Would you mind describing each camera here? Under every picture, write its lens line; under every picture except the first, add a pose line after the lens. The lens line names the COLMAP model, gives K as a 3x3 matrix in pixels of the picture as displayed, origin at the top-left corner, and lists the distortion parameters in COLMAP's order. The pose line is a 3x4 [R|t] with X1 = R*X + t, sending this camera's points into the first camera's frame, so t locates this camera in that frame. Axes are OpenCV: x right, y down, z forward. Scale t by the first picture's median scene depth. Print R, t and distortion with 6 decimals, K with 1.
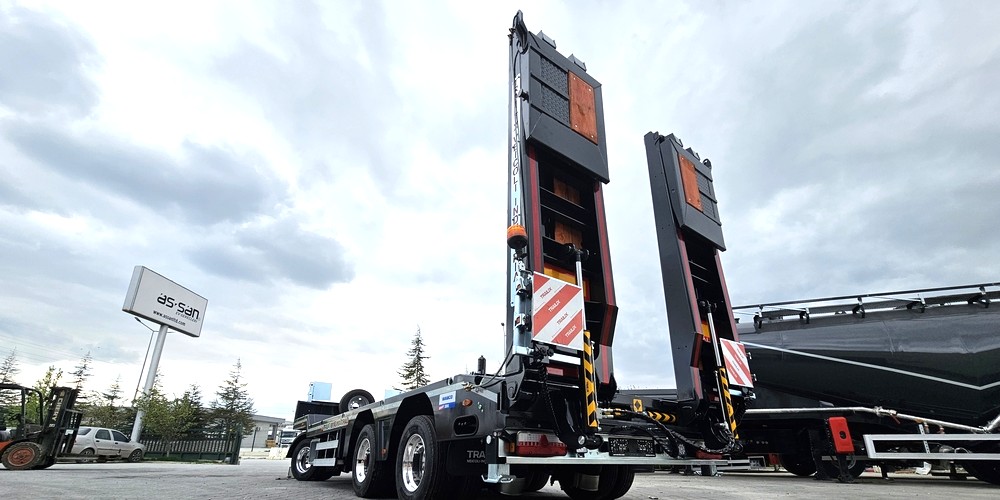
lens RADIAL K [[408.7, 0, 506.5], [0, 408.7, 326.1], [0, 0, 1]] dist [-0.002240, 0.000668]
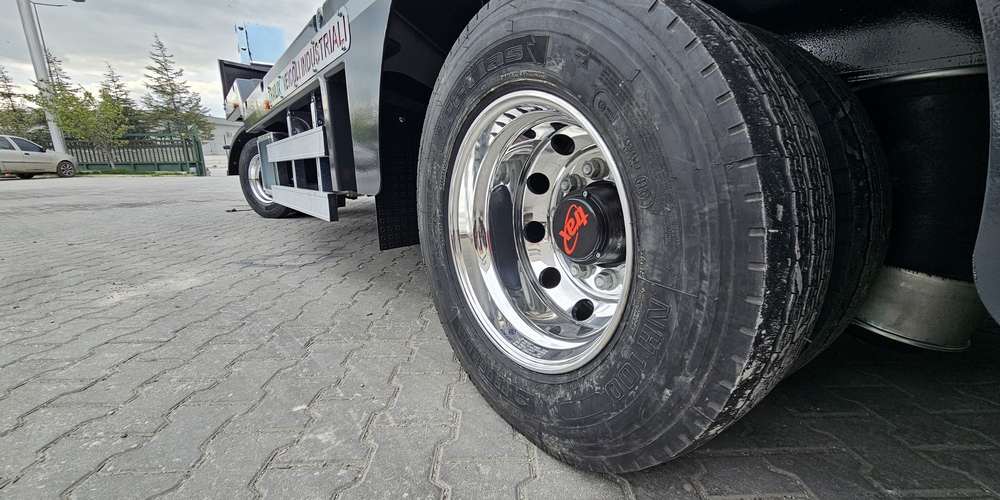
lens RADIAL K [[408.7, 0, 507.5], [0, 408.7, 255.1], [0, 0, 1]] dist [-0.002240, 0.000668]
pose [[0.999203, -0.028632, 0.027801, -0.093015], [0.010126, 0.855710, 0.517357, 0.066072], [-0.038602, -0.516663, 0.855318, 0.224198]]
